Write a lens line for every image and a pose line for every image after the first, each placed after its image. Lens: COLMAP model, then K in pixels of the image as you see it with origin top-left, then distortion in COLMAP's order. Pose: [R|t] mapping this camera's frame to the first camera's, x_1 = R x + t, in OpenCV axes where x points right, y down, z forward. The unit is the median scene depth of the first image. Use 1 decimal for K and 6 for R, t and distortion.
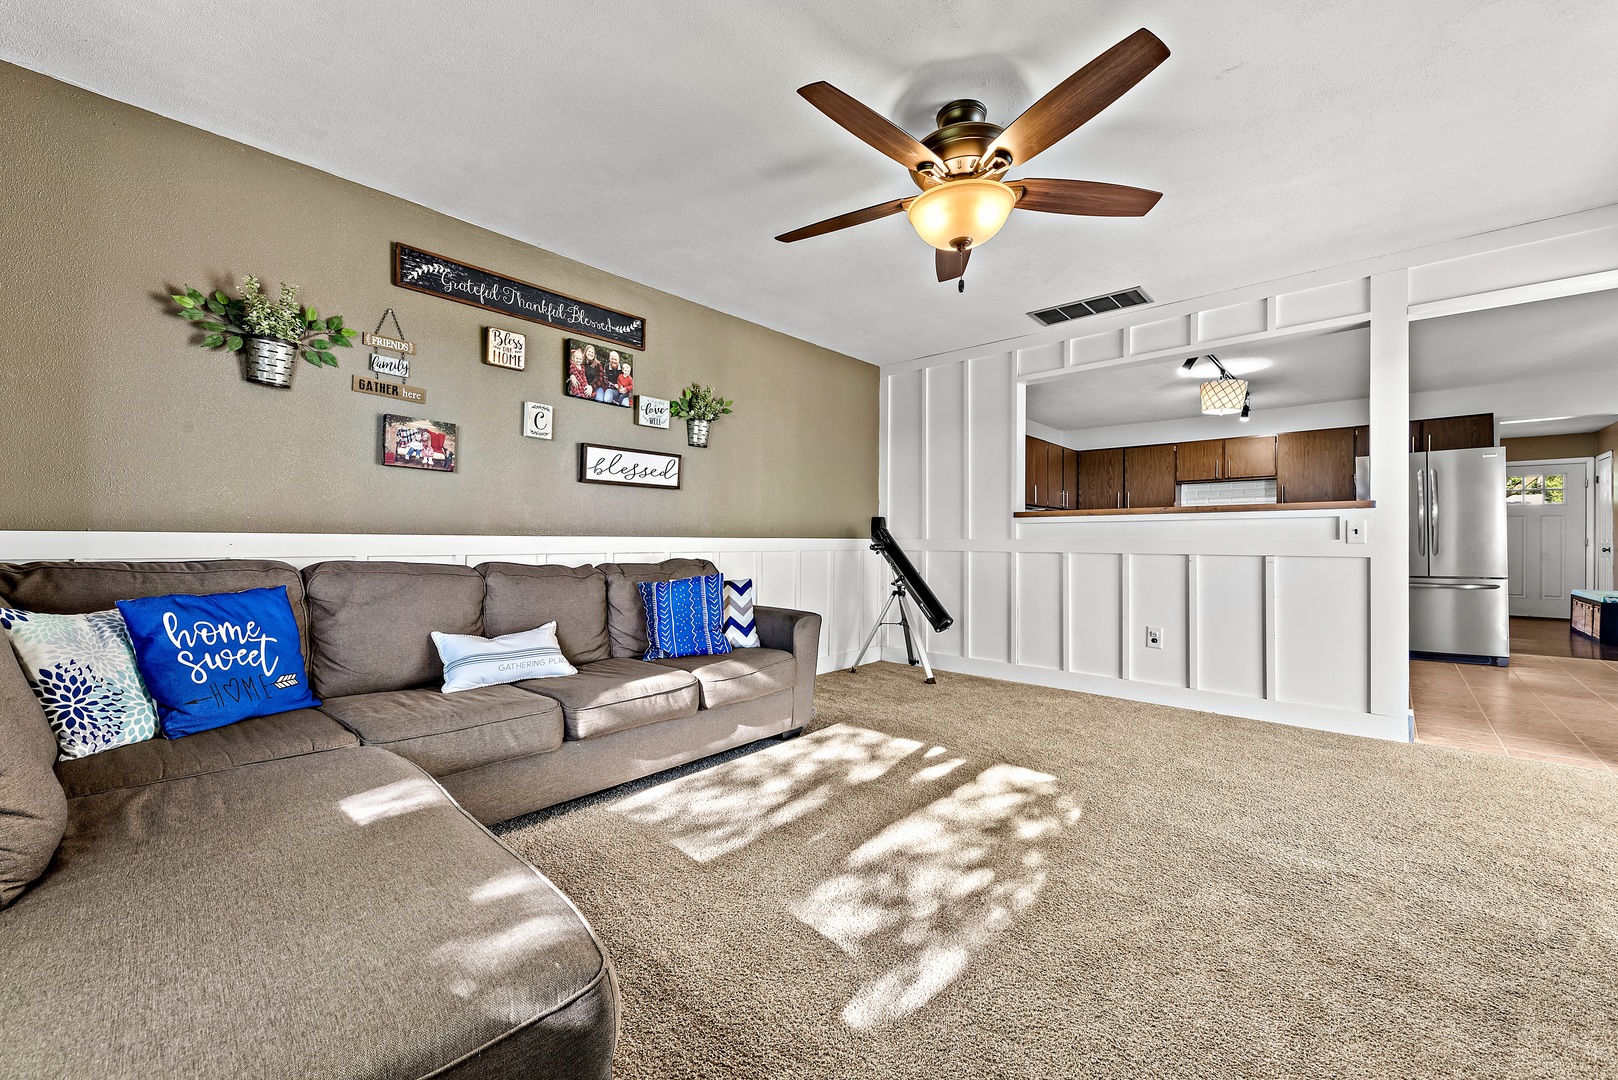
lens RADIAL K [[638.3, 0, 796.2], [0, 638.3, 537.7], [0, 0, 1]] dist [0.001293, -0.001866]
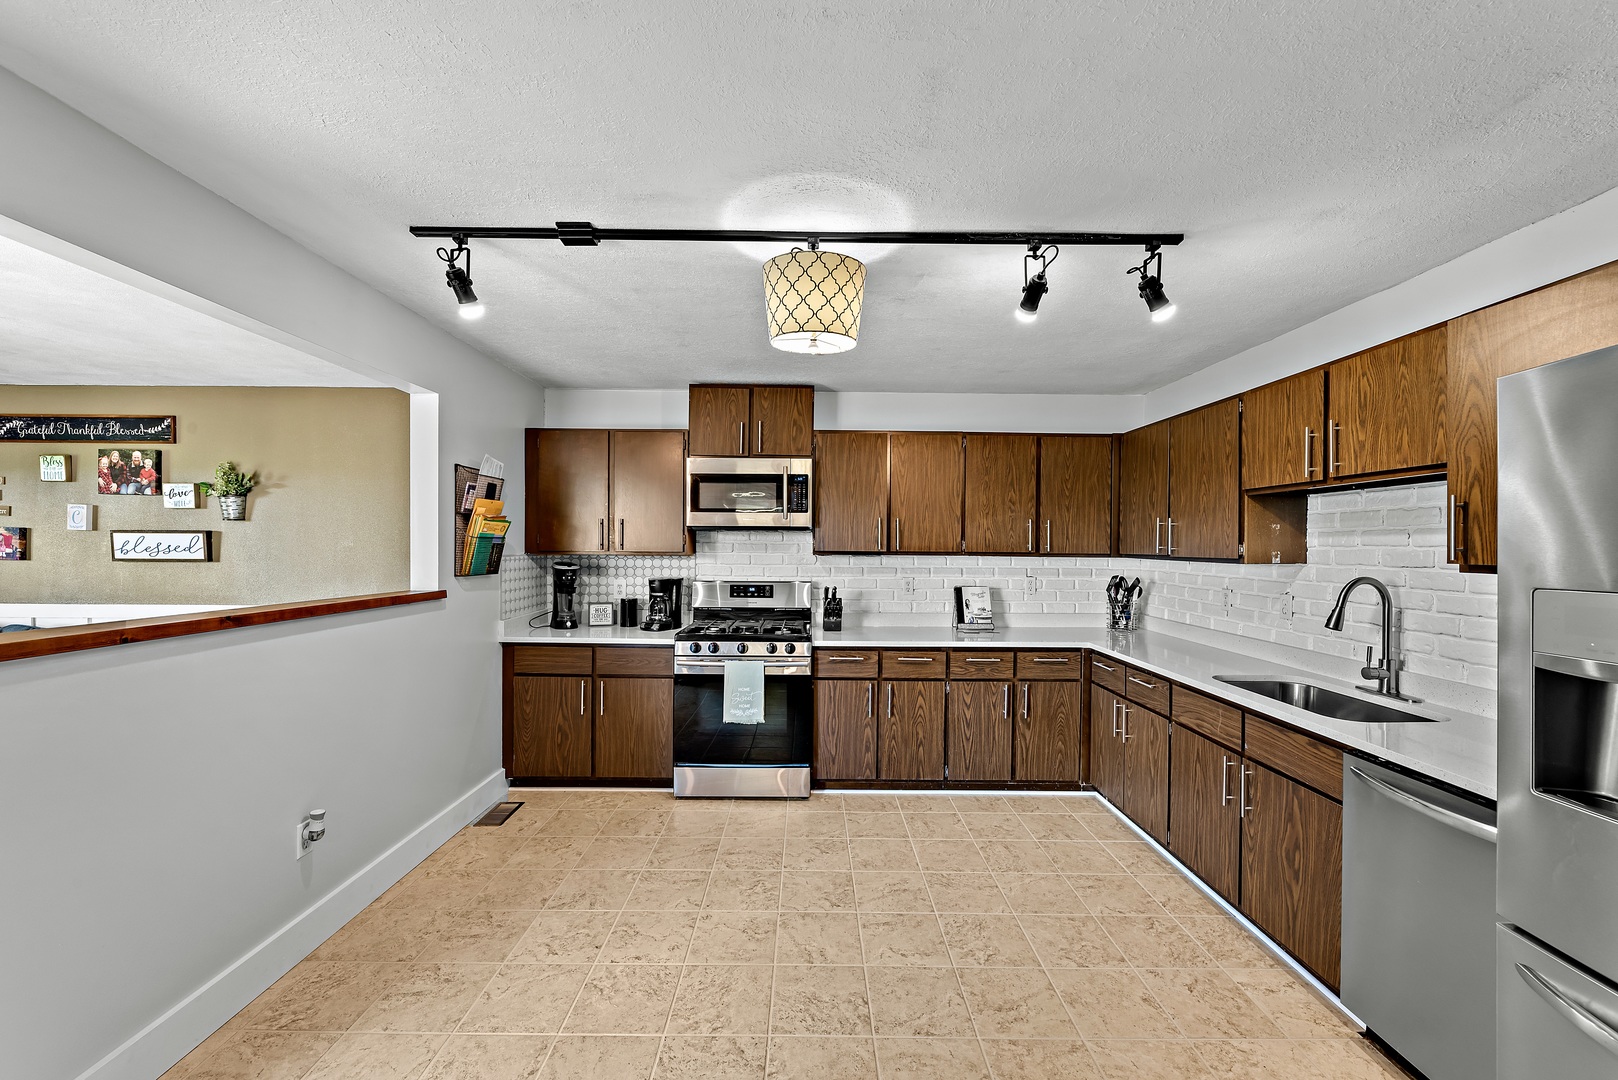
lens RADIAL K [[638.3, 0, 794.9], [0, 638.3, 545.7], [0, 0, 1]] dist [0.001293, -0.001866]
pose [[0.672607, -0.004563, -0.739986, 1.427260], [-0.000916, 0.999975, -0.006999, -0.105563], [0.739999, 0.005385, 0.672586, 1.101579]]
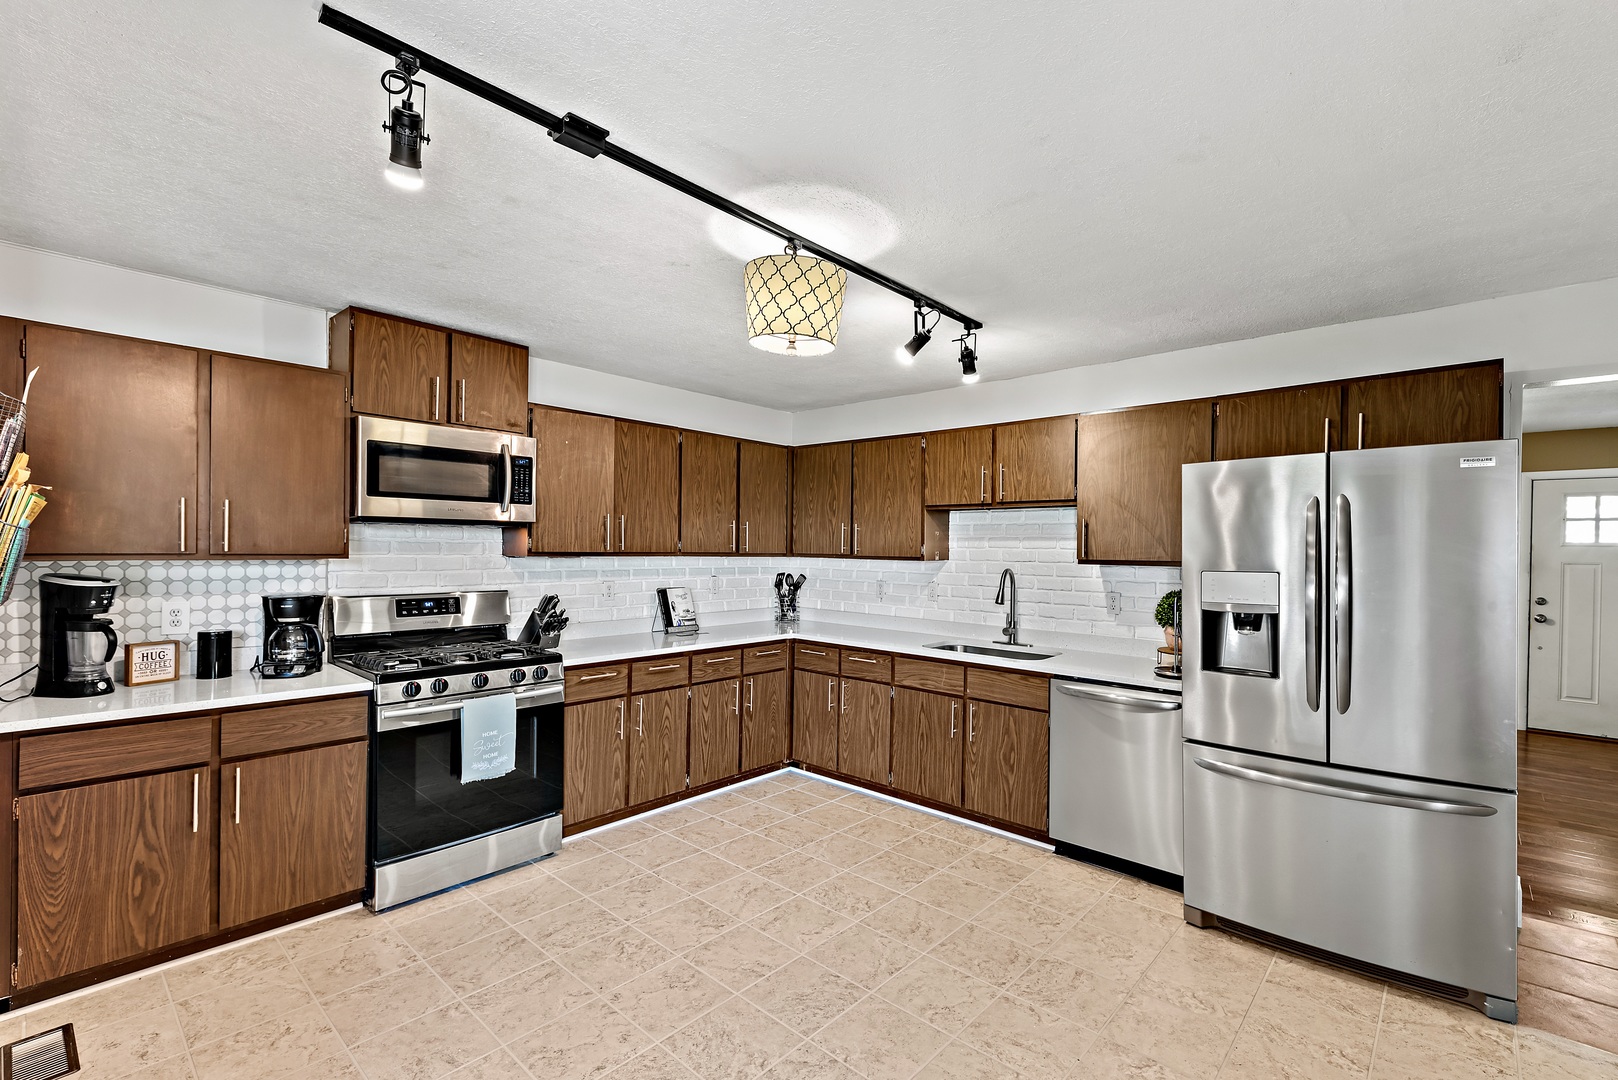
lens RADIAL K [[747.4, 0, 799.0], [0, 747.4, 544.8], [0, 0, 1]] dist [-0.000220, -0.002079]
pose [[0.999717, 0.001256, 0.023768, 0.977897], [-0.001161, 0.999991, -0.004009, -0.110489], [-0.023772, 0.003980, 0.999709, 0.812061]]
